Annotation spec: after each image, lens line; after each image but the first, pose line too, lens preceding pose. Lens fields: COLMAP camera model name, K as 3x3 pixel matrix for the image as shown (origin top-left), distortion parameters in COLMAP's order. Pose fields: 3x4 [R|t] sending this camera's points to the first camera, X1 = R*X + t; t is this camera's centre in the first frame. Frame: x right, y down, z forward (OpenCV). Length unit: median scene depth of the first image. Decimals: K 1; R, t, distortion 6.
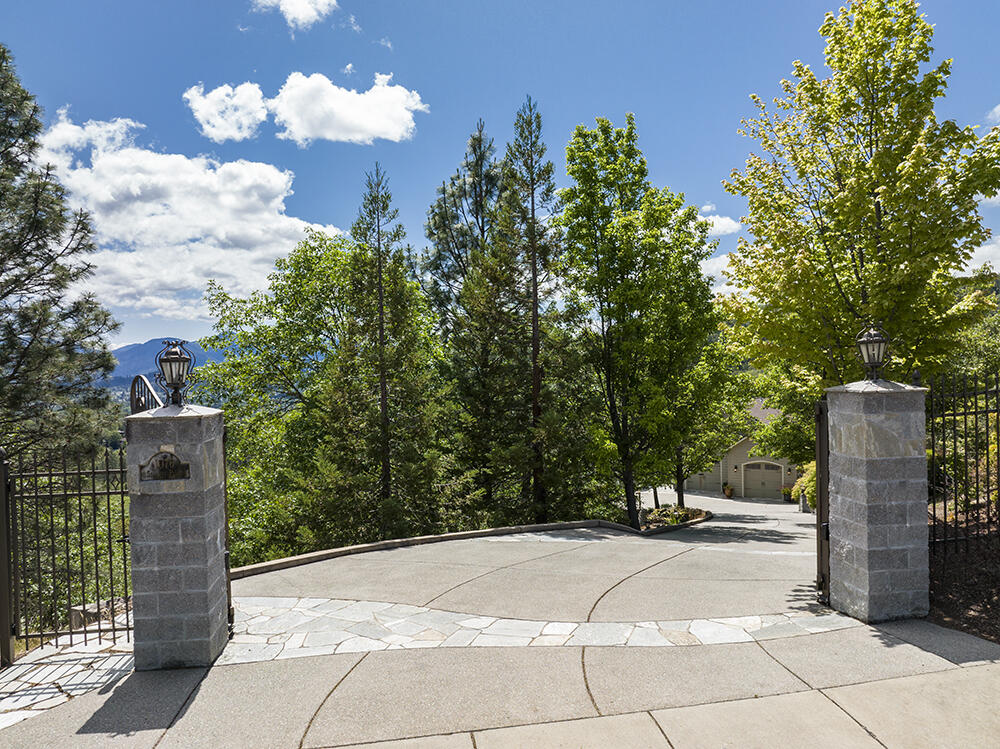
lens RADIAL K [[711.8, 0, 500.0], [0, 711.8, 374.5], [0, 0, 1]] dist [-0.031879, 0.002024]
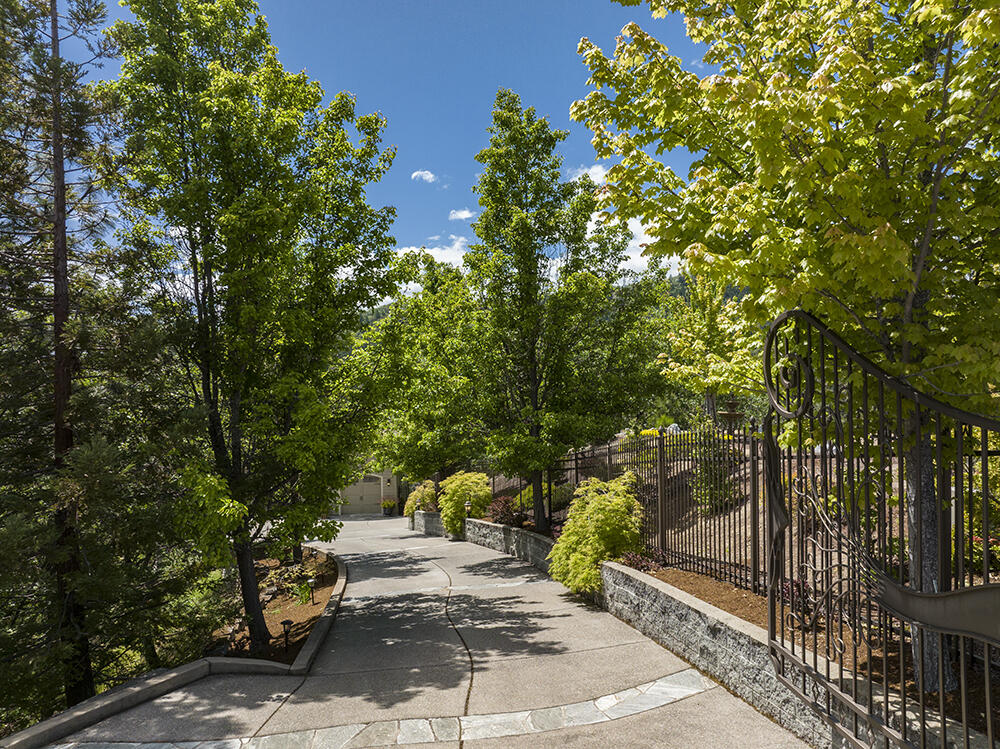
lens RADIAL K [[712.5, 0, 494.3], [0, 712.5, 373.2], [0, 0, 1]] dist [-0.032386, 0.002754]
pose [[0.837302, -0.004002, 0.546726, 0.035054], [0.012076, 0.999865, -0.011175, 0.013985], [-0.546607, 0.015959, 0.837237, 0.412005]]
